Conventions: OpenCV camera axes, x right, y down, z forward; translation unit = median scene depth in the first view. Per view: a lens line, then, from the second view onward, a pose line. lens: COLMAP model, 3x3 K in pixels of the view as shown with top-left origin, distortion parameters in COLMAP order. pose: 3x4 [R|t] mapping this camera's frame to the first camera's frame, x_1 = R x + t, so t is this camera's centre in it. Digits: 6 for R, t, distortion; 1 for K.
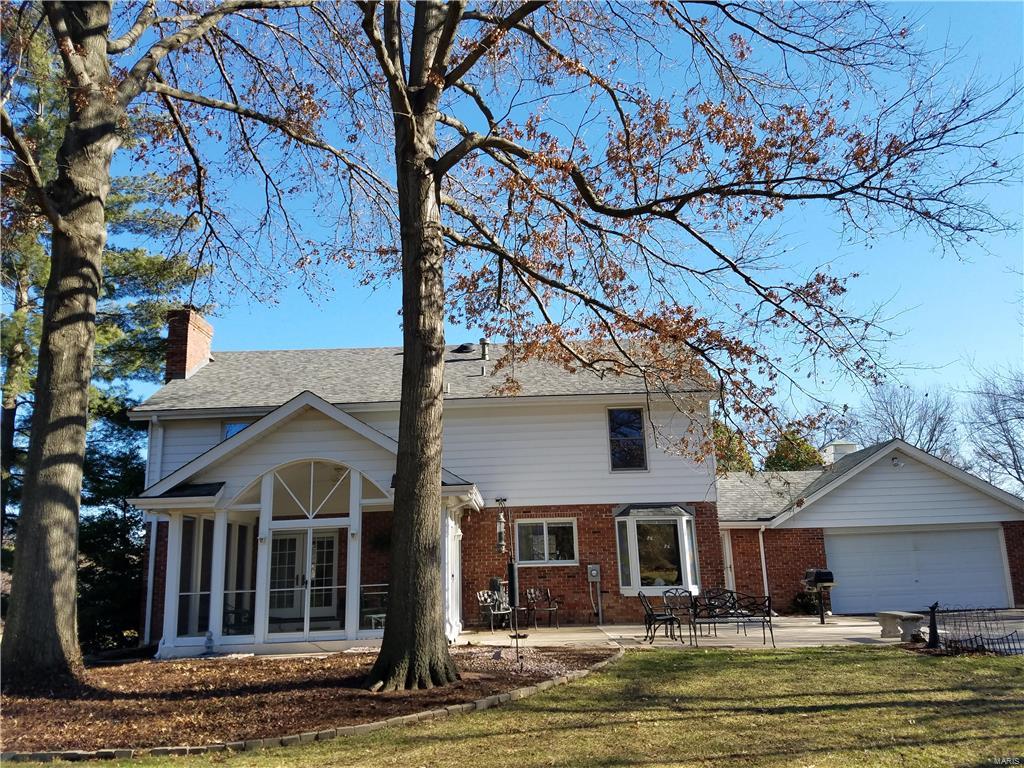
lens RADIAL K [[790.6, 0, 498.6], [0, 790.6, 386.5], [0, 0, 1]] dist [0.229732, -0.382417]
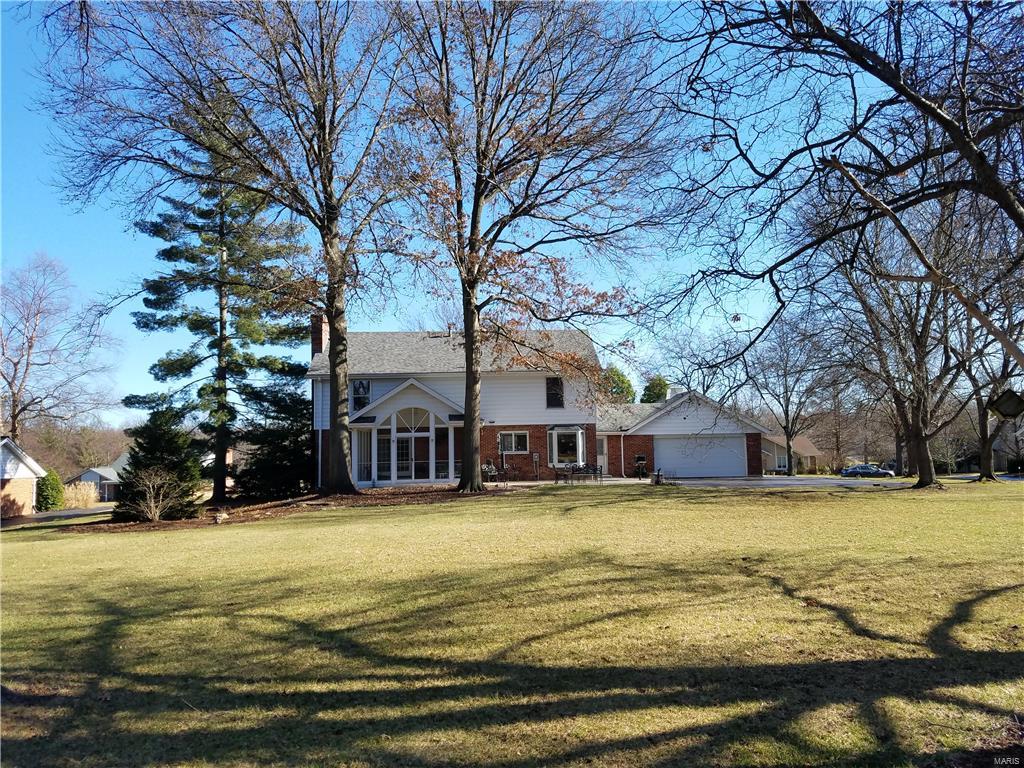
lens RADIAL K [[790.6, 0, 498.6], [0, 790.6, 386.5], [0, 0, 1]] dist [0.229732, -0.382417]
pose [[0.998588, 0.014113, 0.051213, -0.085373], [-0.021089, 0.990161, 0.138333, -0.229597], [-0.048757, -0.139218, 0.989061, -0.999130]]
